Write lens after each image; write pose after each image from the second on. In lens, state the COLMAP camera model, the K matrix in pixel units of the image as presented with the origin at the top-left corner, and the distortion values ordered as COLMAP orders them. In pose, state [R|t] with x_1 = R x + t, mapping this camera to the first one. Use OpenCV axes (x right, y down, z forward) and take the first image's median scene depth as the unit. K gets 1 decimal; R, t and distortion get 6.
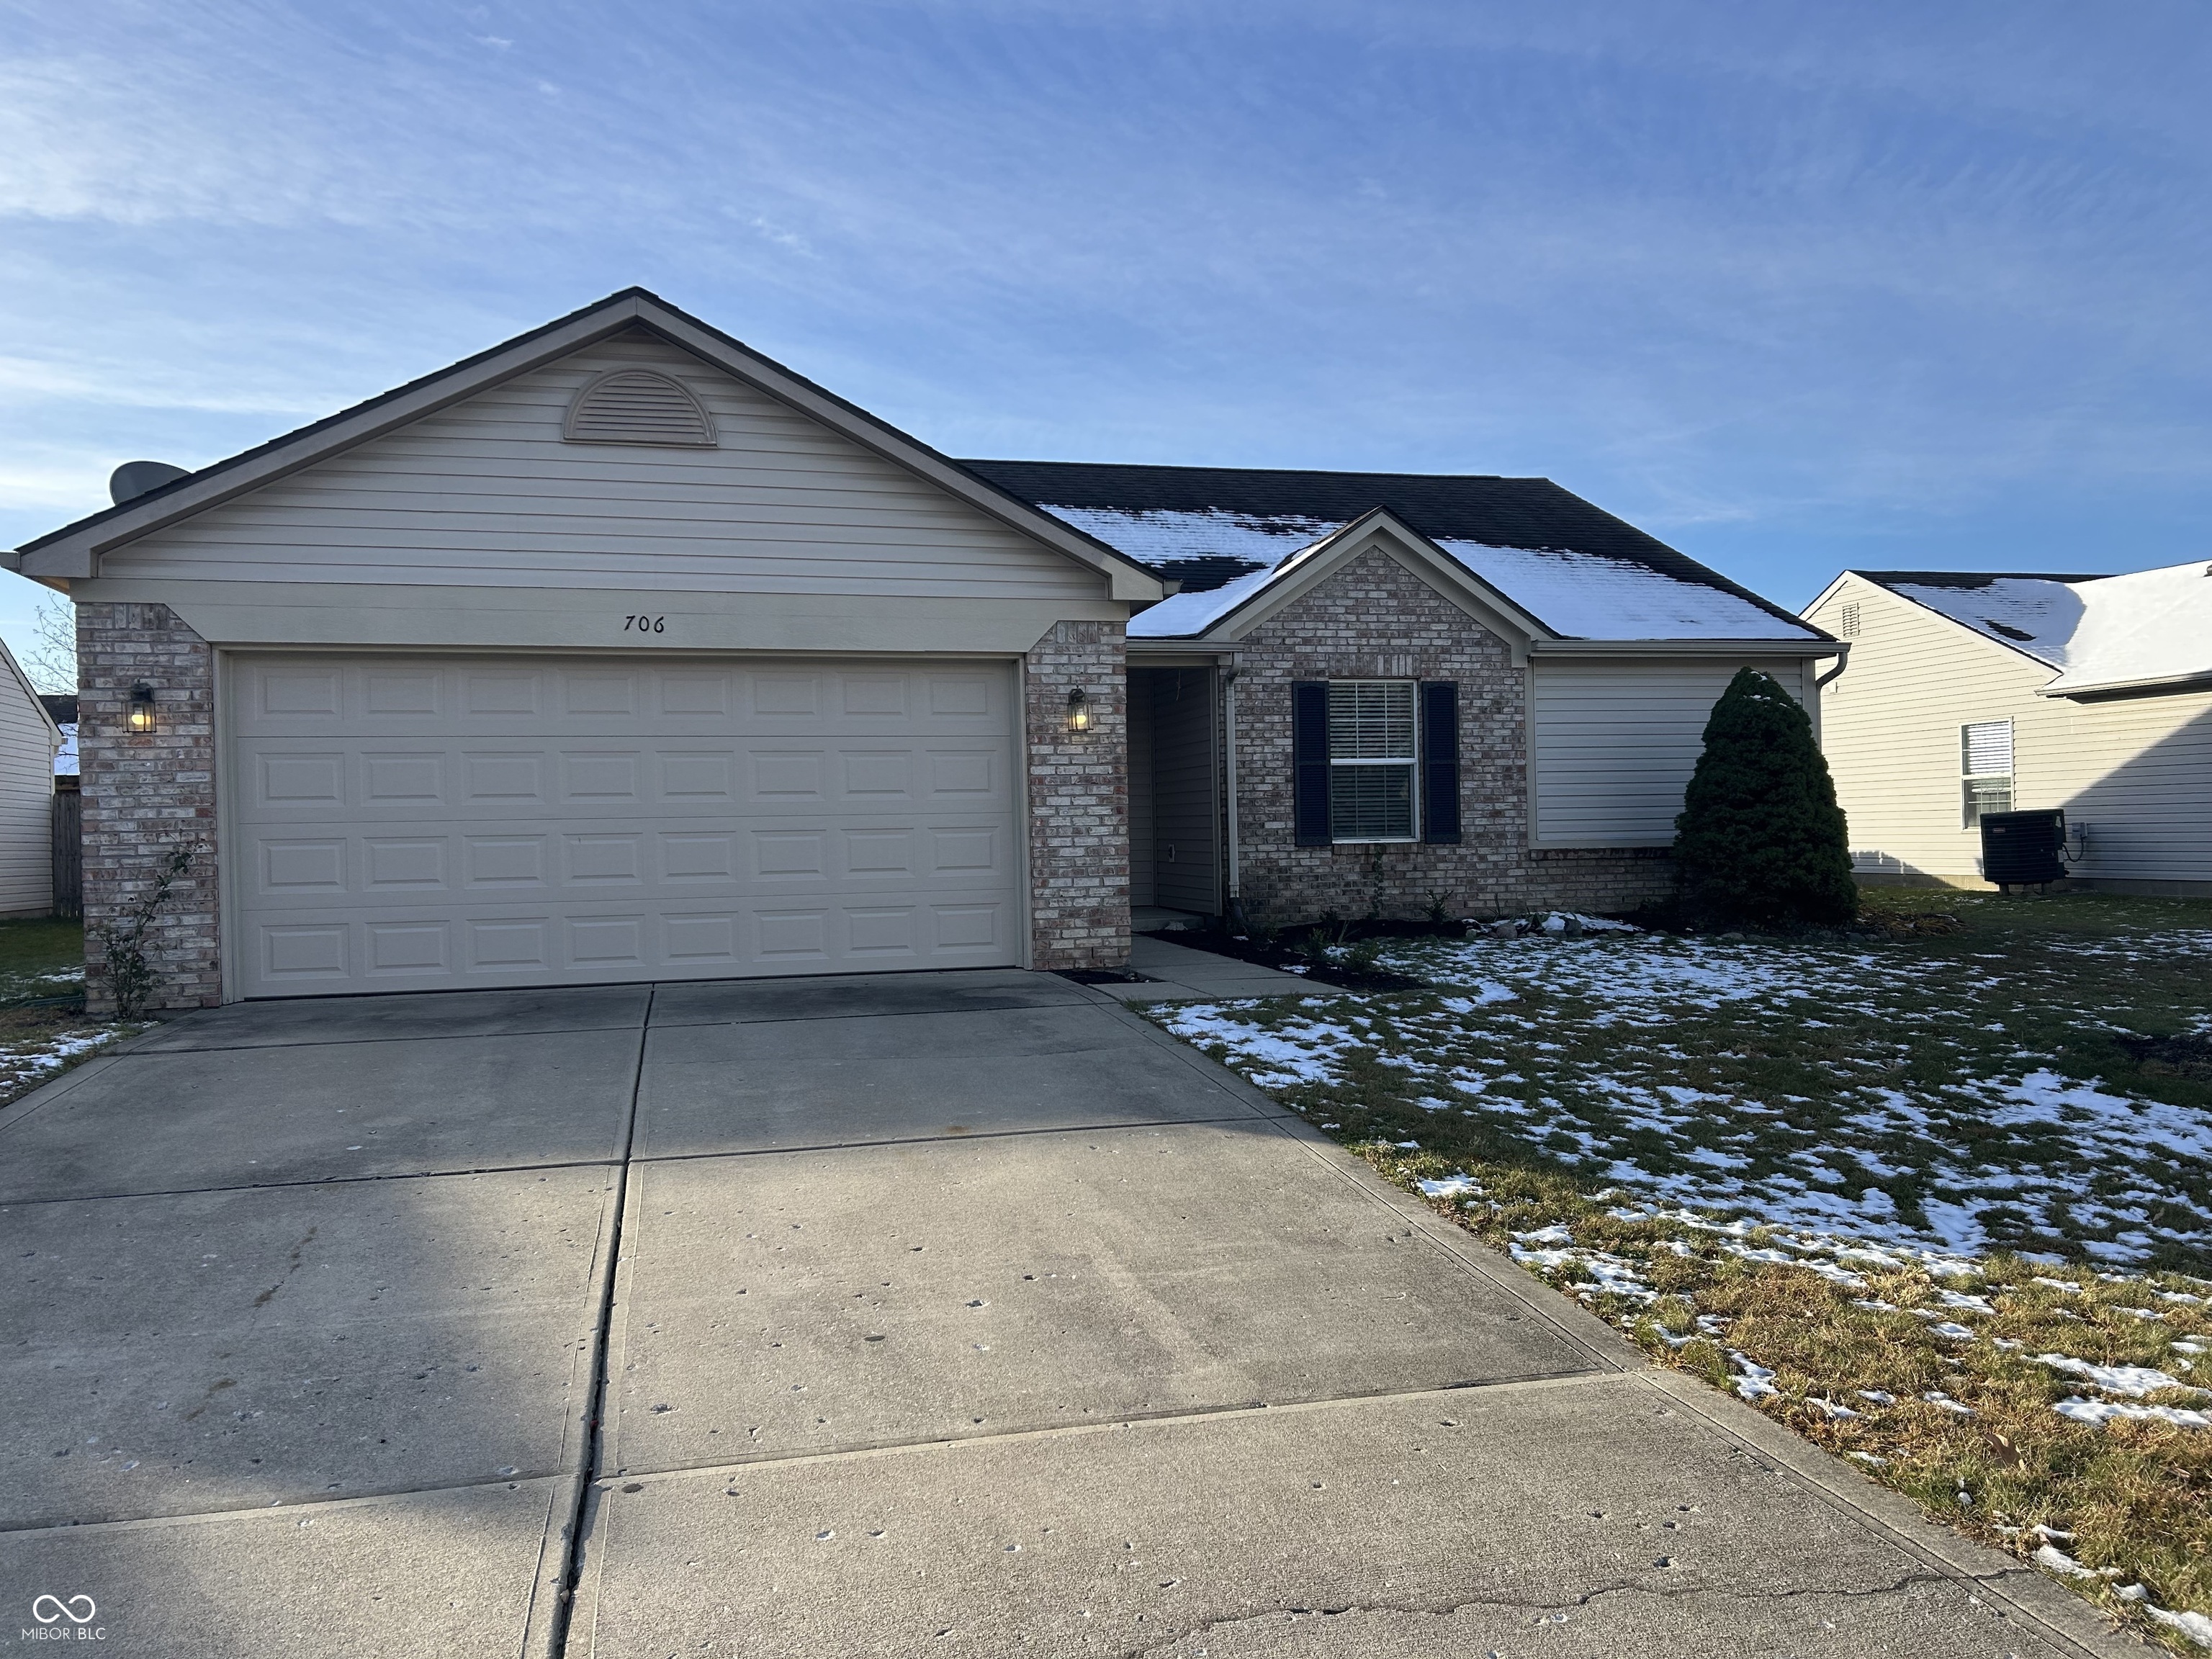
lens RADIAL K [[1658.3, 0, 1111.3], [0, 1658.3, 847.9], [0, 0, 1]] dist [0.072824, -0.064541]
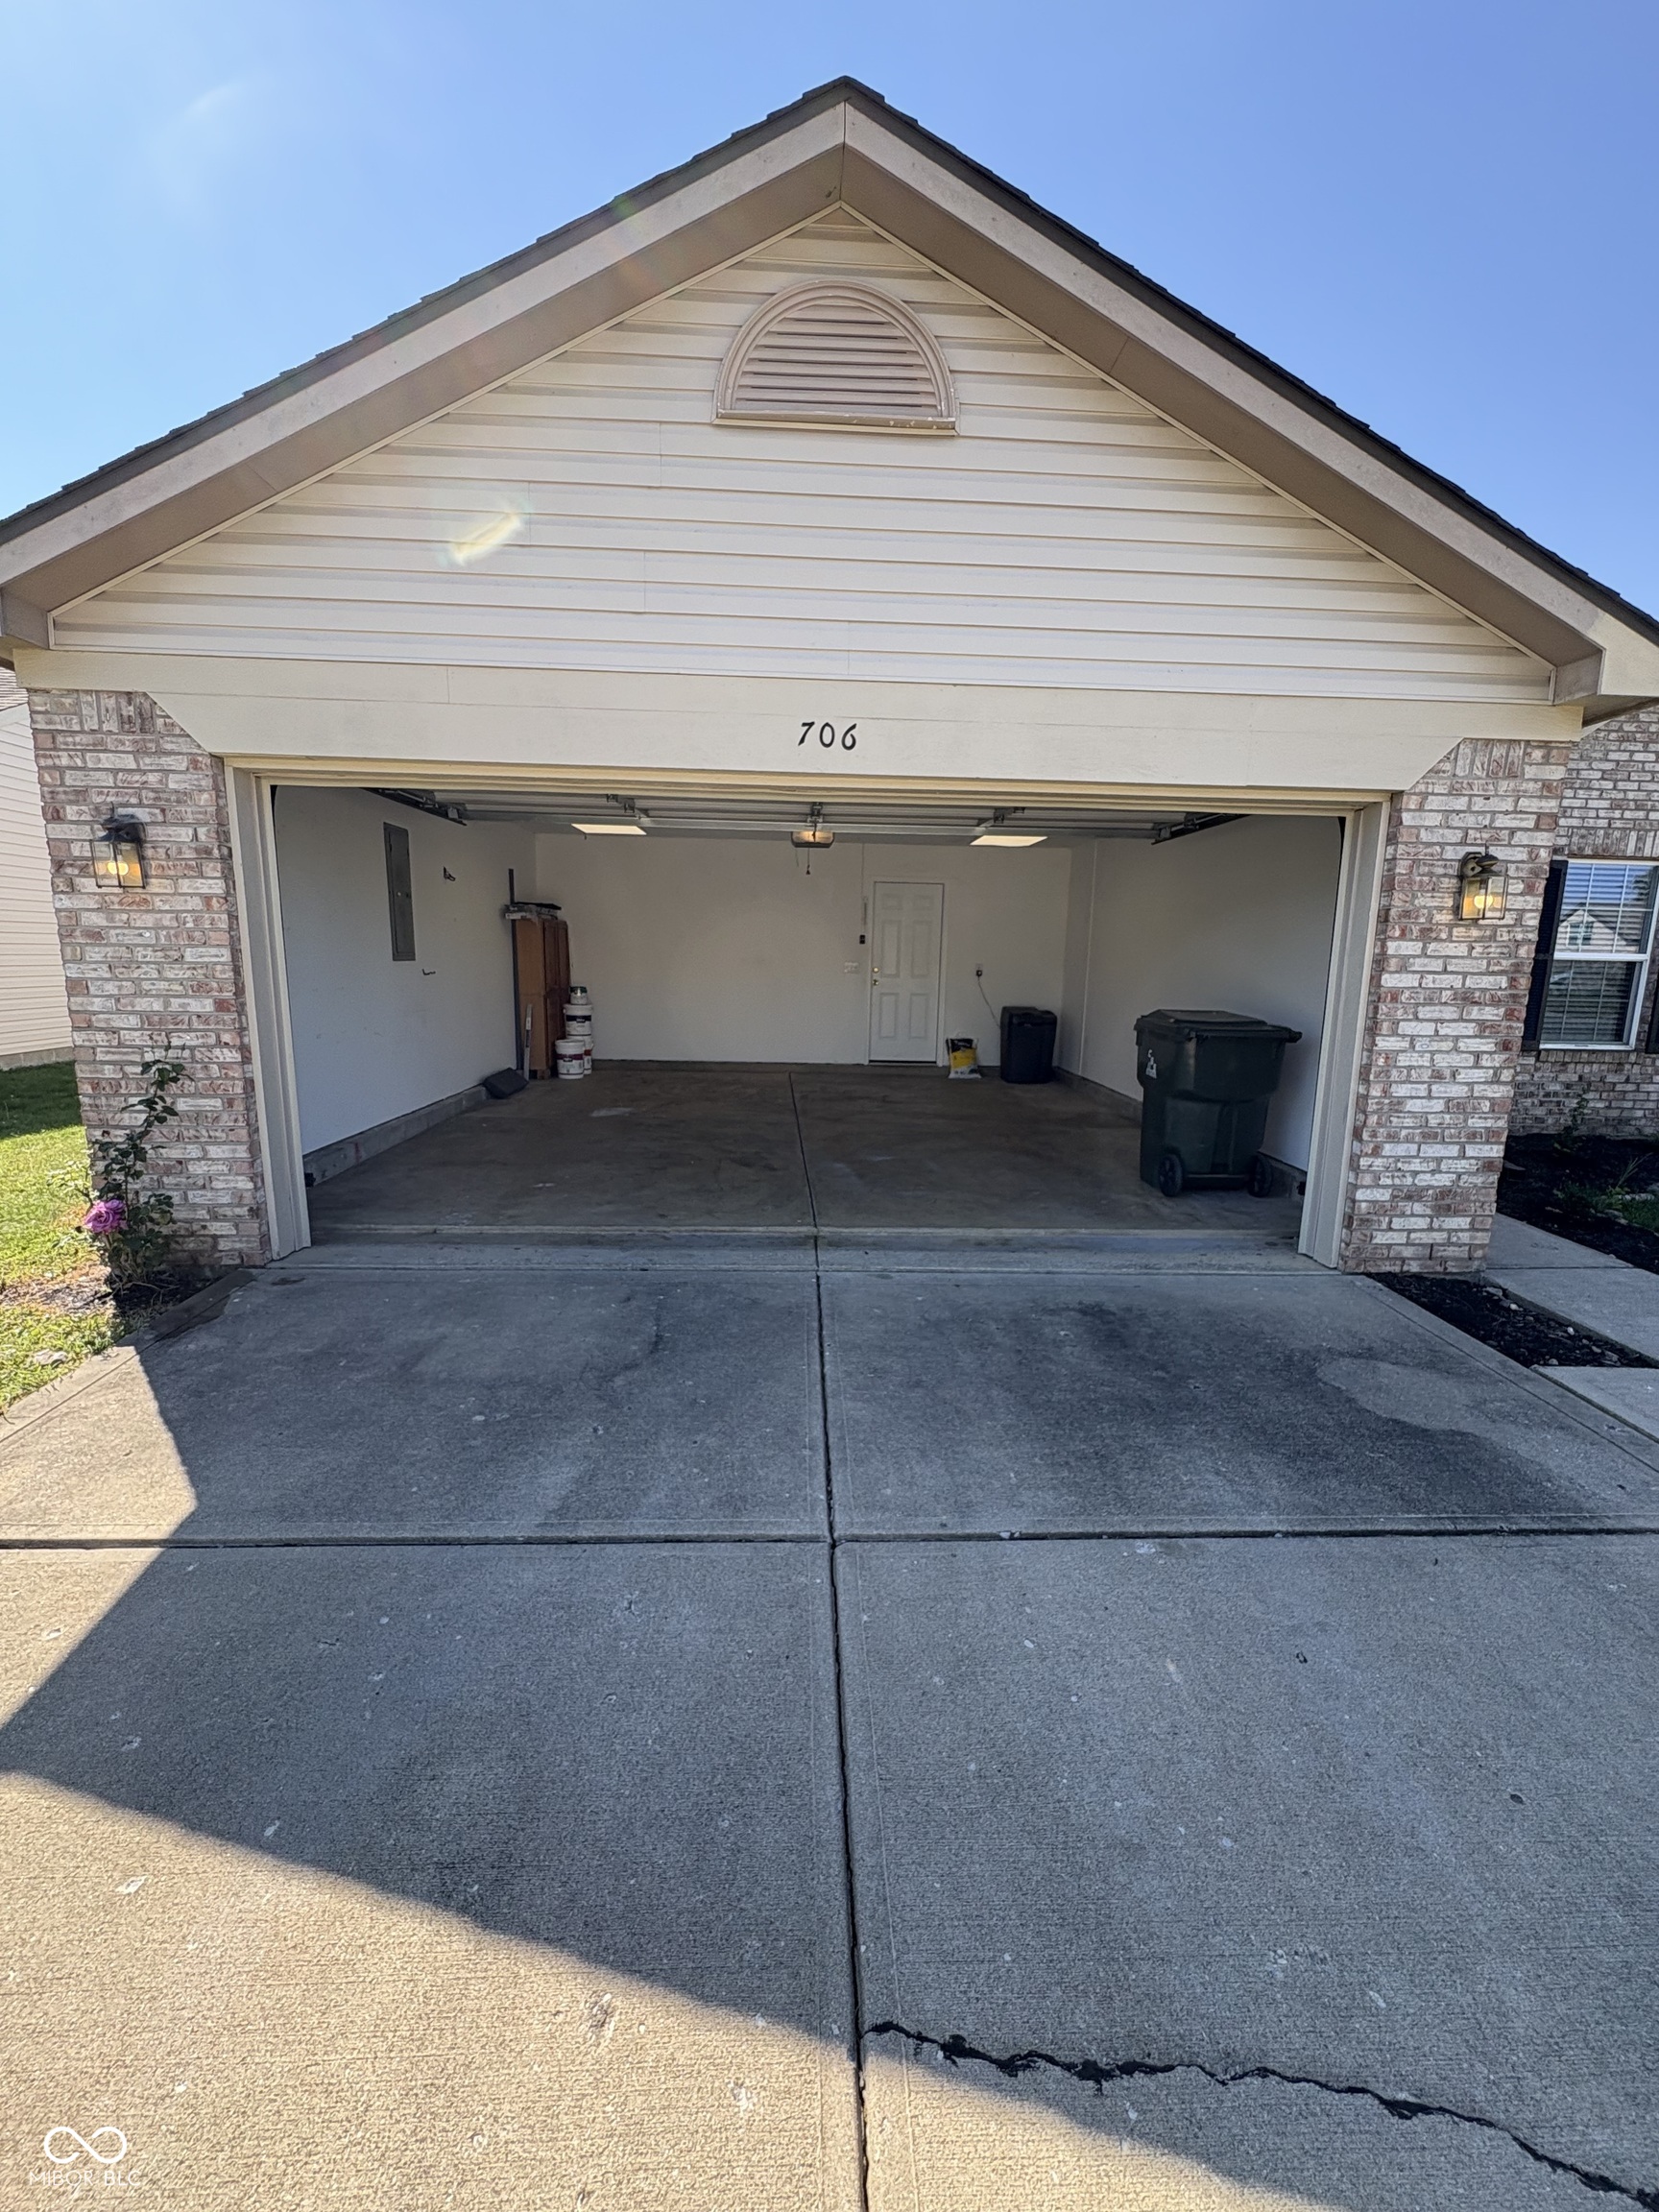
lens RADIAL K [[881.0, 0, 832.0], [0, 881.0, 1107.9], [0, 0, 1]] dist [0.005210, -0.000946]
pose [[0.975876, 0.076016, -0.204663, -0.183662], [-0.042350, 0.985532, 0.164115, -0.044593], [0.214178, -0.151488, 0.964976, 0.607127]]
